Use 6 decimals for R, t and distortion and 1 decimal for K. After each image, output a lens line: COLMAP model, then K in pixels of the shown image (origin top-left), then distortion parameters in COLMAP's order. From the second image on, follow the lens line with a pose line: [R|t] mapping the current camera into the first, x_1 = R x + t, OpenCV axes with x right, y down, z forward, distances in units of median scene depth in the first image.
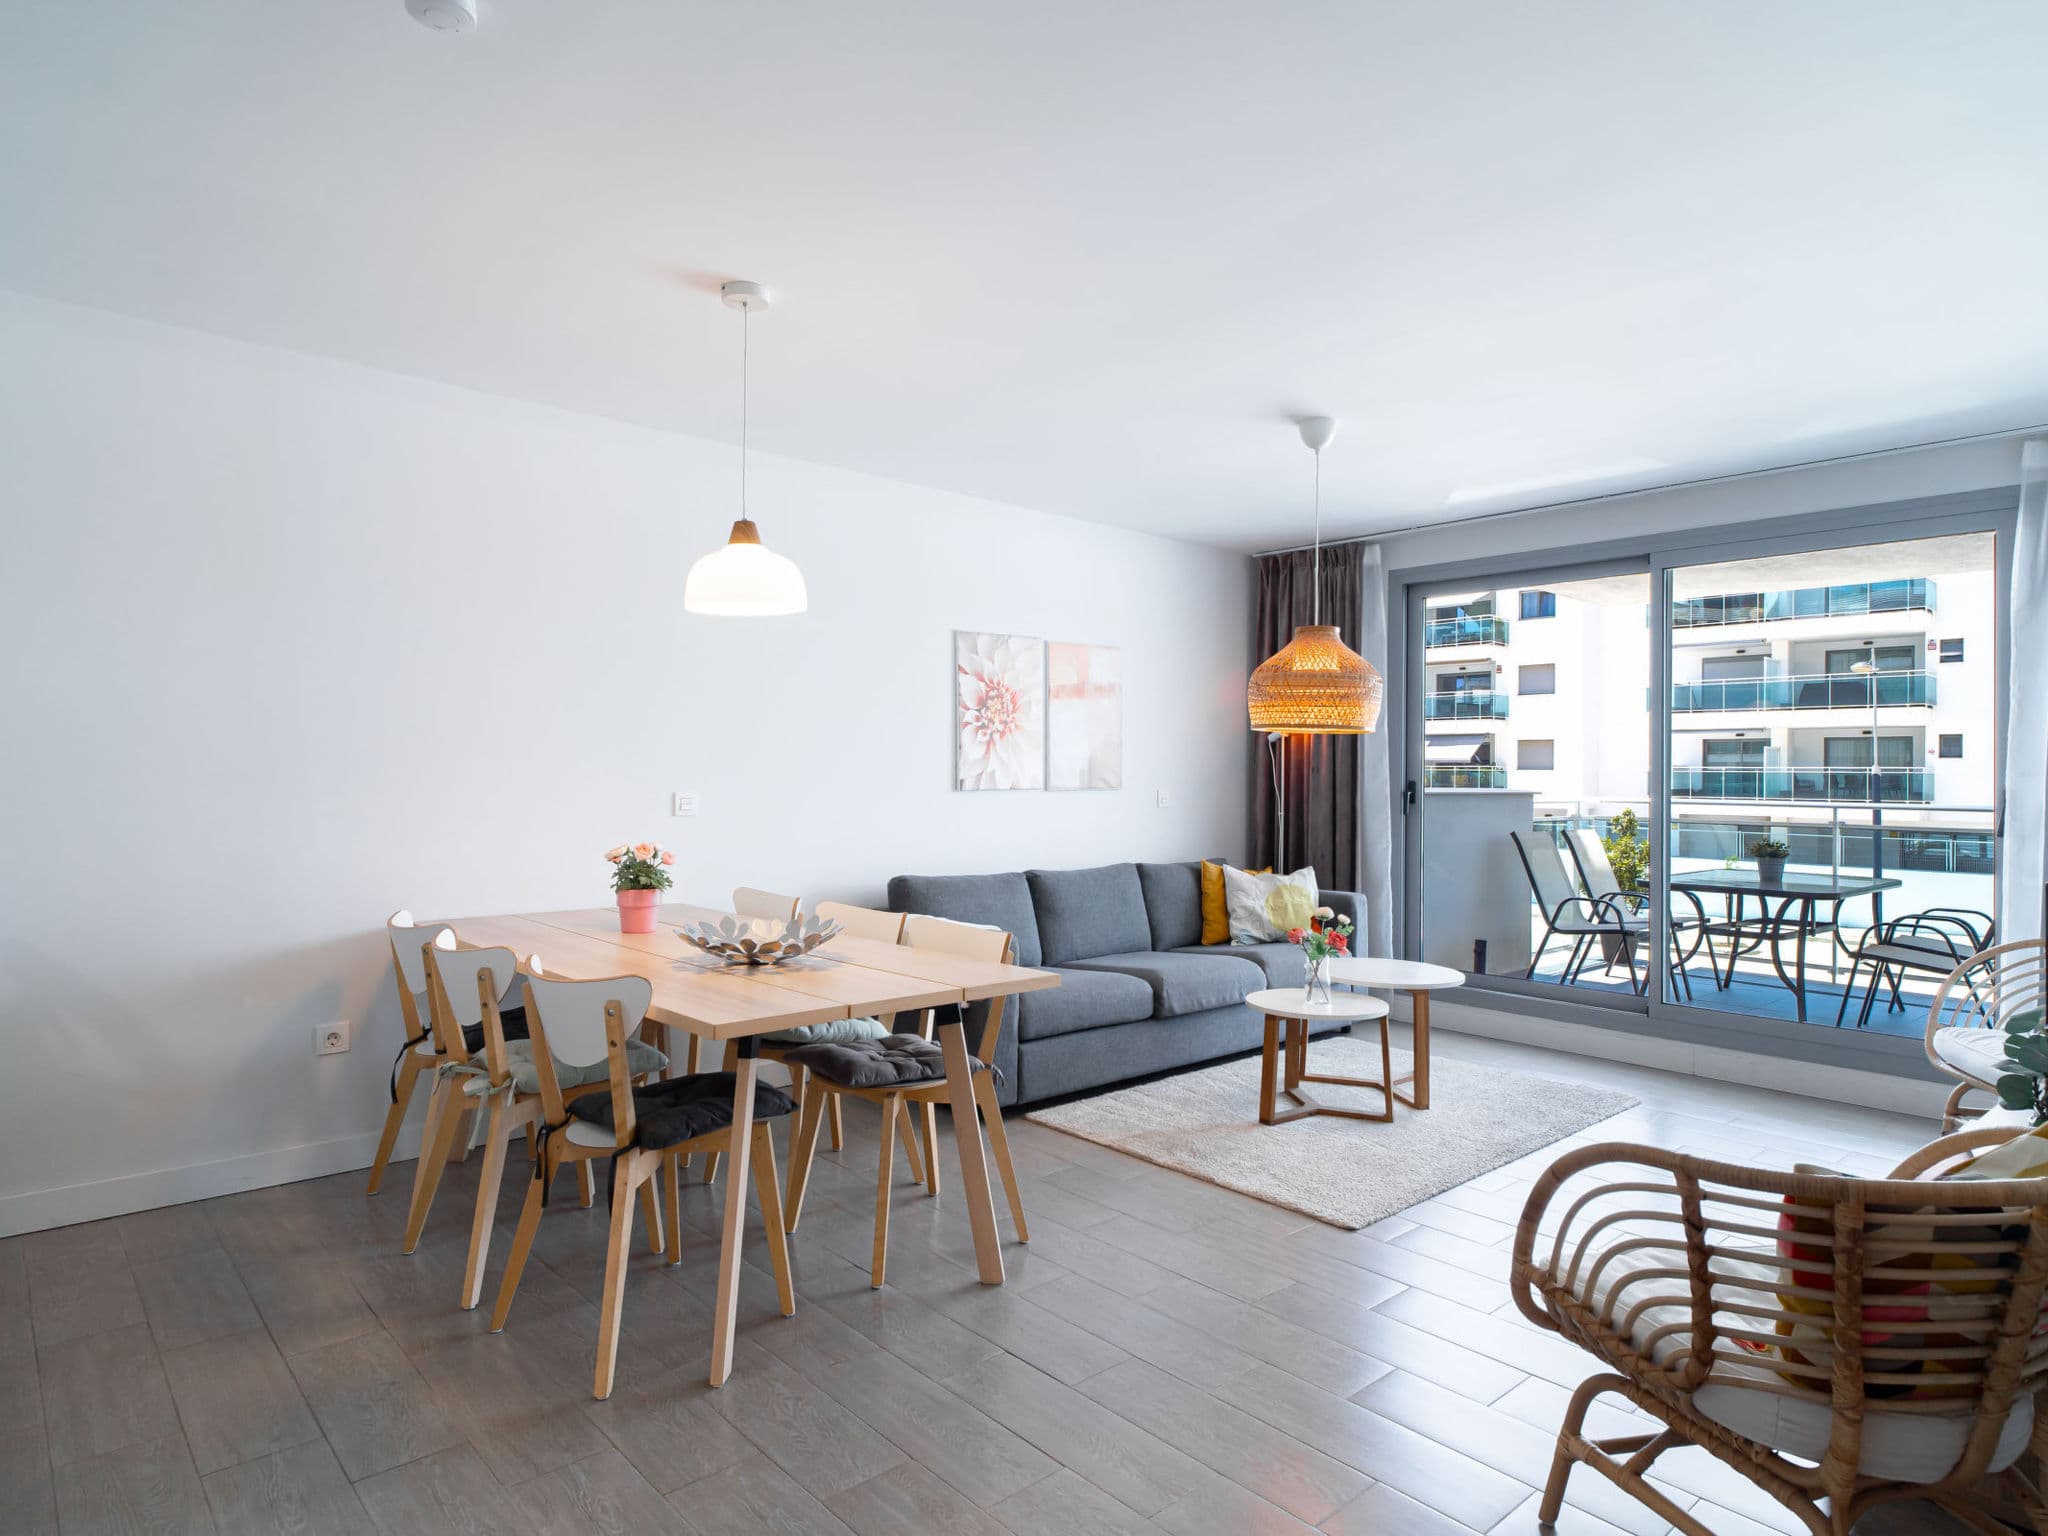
lens RADIAL K [[1168.2, 0, 1024.0], [0, 1168.2, 768.0], [0, 0, 1]] dist [0.002153, -0.000876]
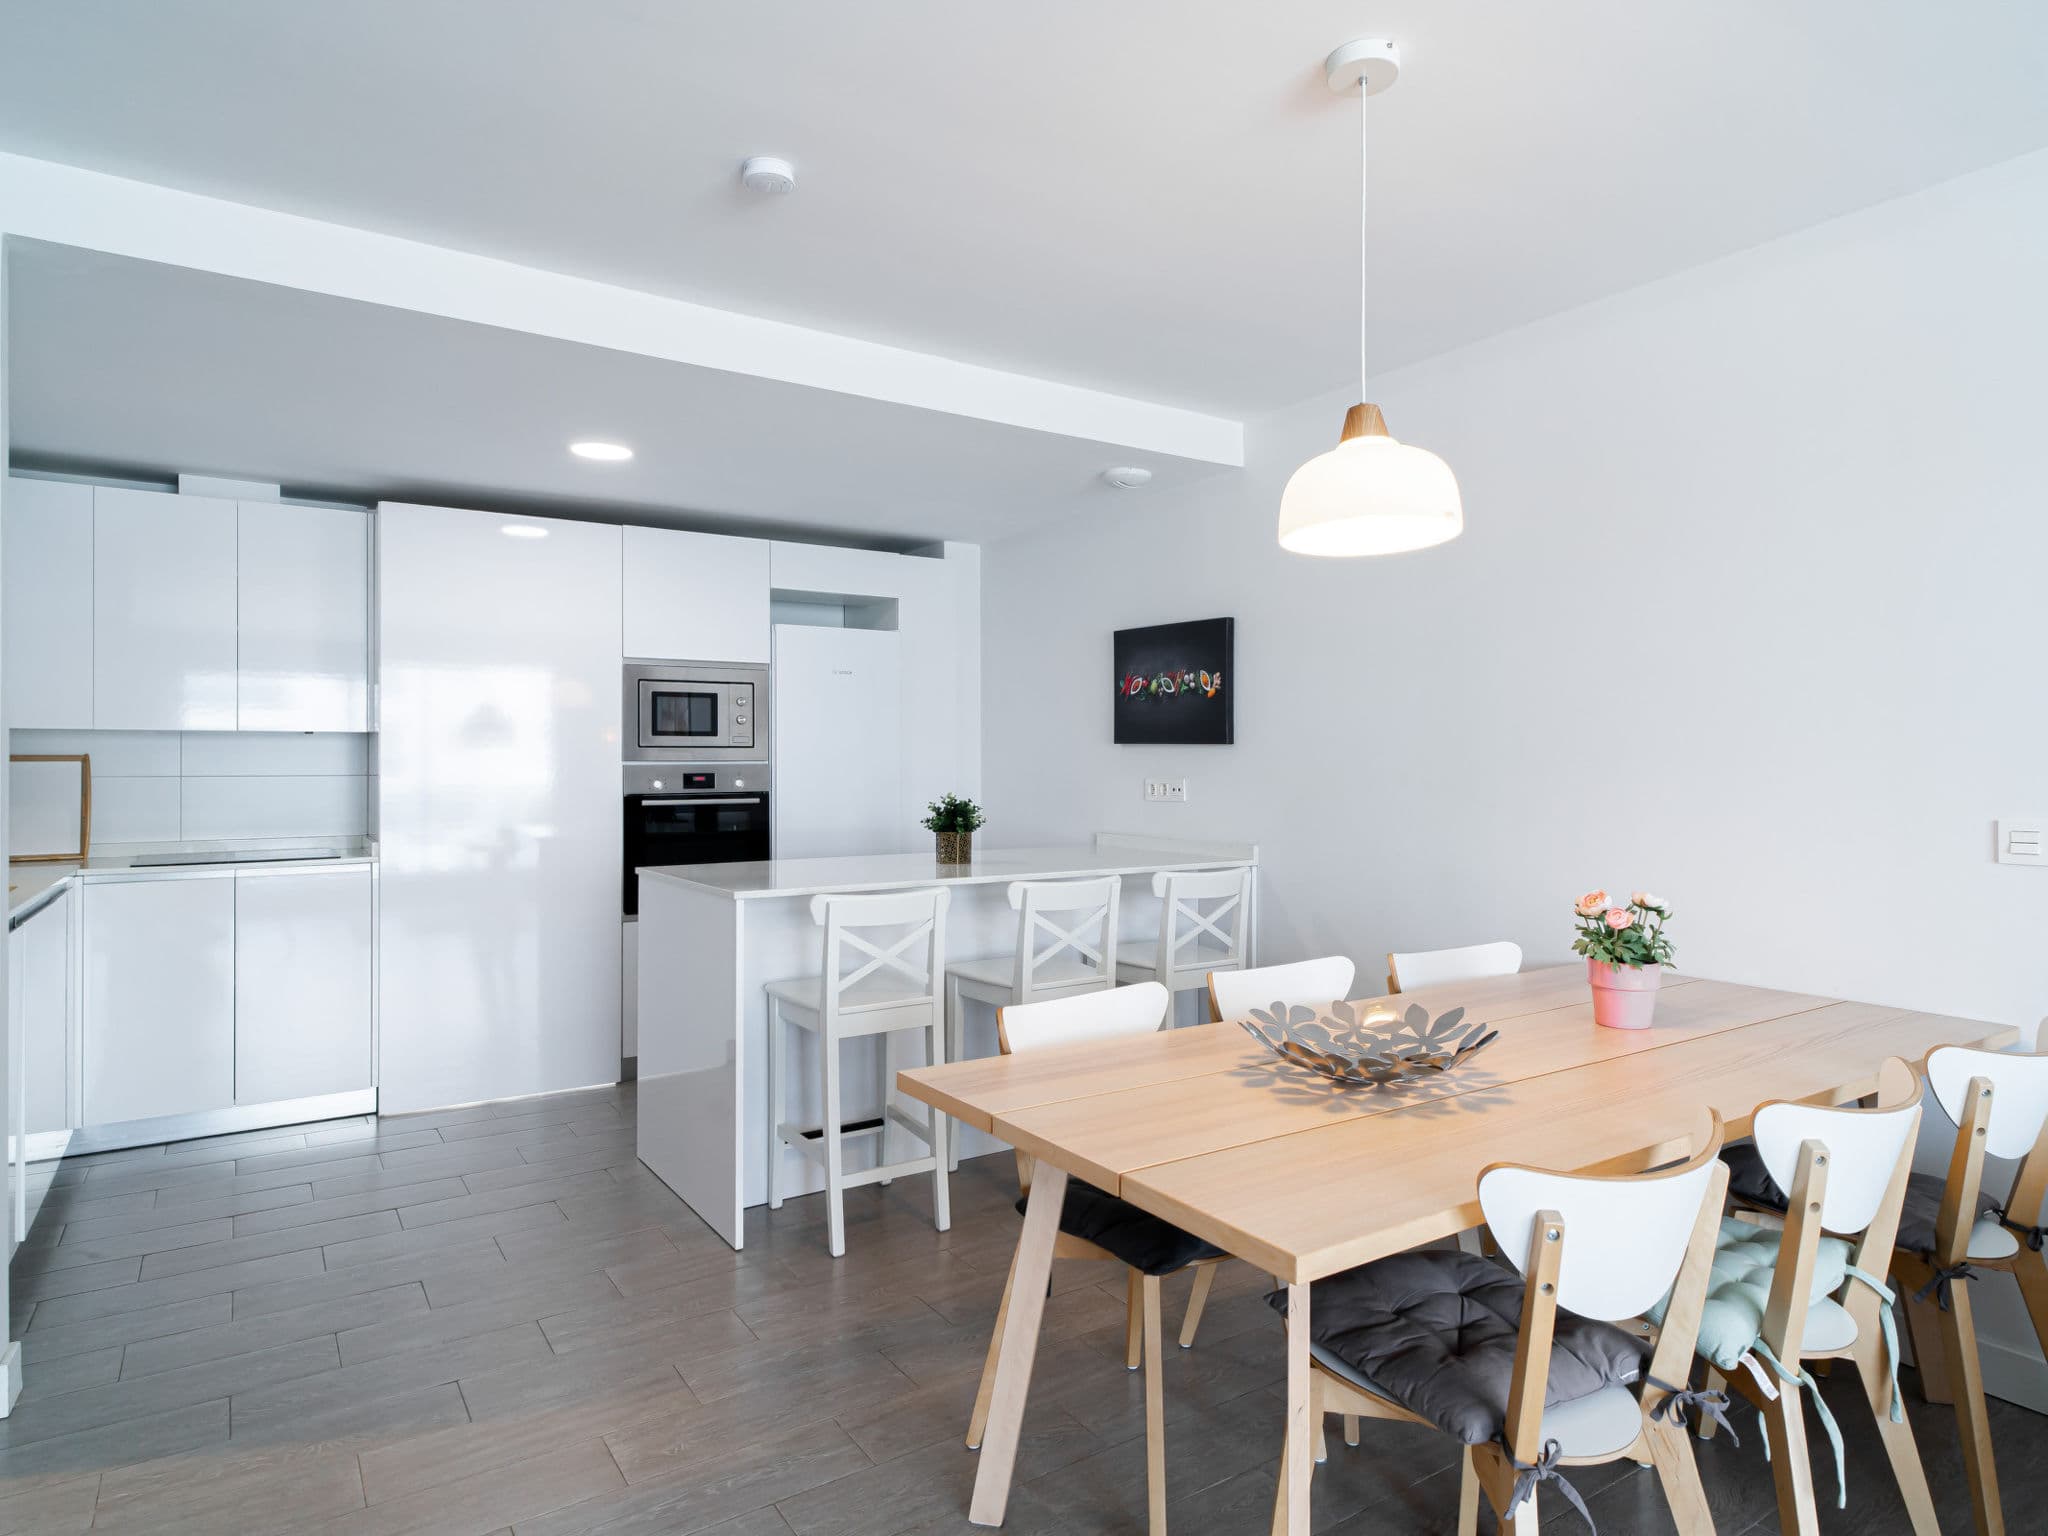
lens RADIAL K [[1192.0, 0, 1042.6], [0, 1192.0, 759.8], [0, 0, 1]] dist [0.008579, -0.003420]
pose [[-0.137534, -0.012128, -0.990423, 0.264640], [0.004795, 0.999905, -0.012910, -0.001464], [0.990485, -0.006525, -0.137463, 0.534847]]
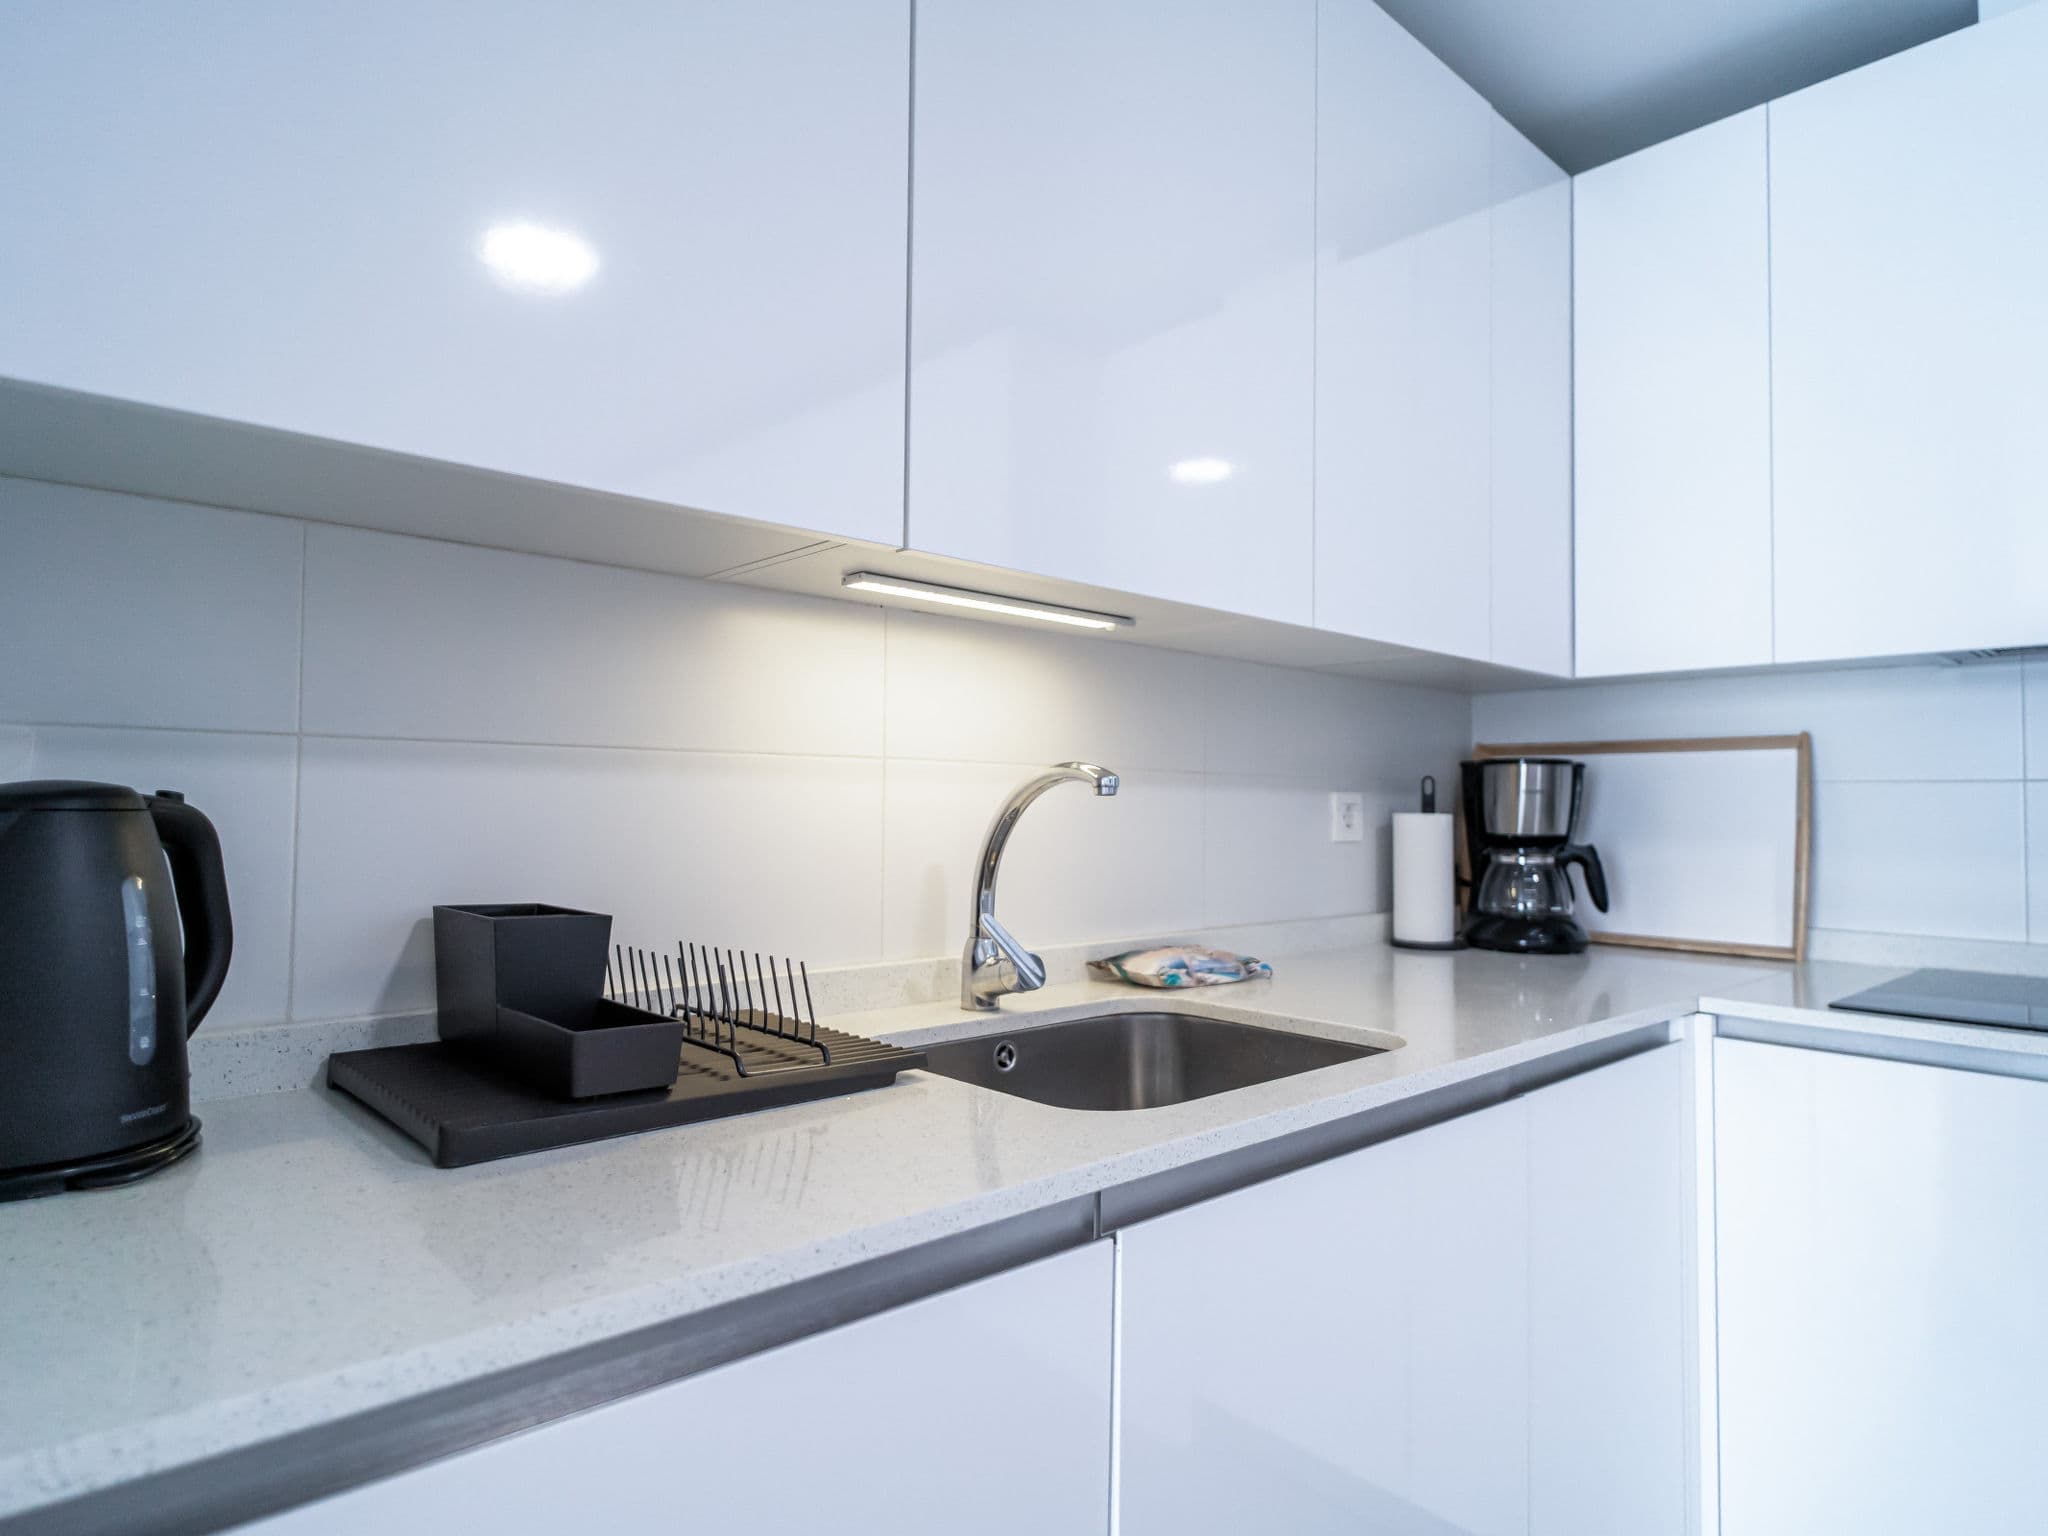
lens RADIAL K [[1192.0, 0, 1042.6], [0, 1192.0, 759.8], [0, 0, 1]] dist [0.008579, -0.003420]
pose [[-0.999547, -0.019050, -0.023304, -0.223176], [-0.017984, 0.998819, -0.045146, 0.011591], [0.024137, -0.044706, -0.998709, 0.132370]]
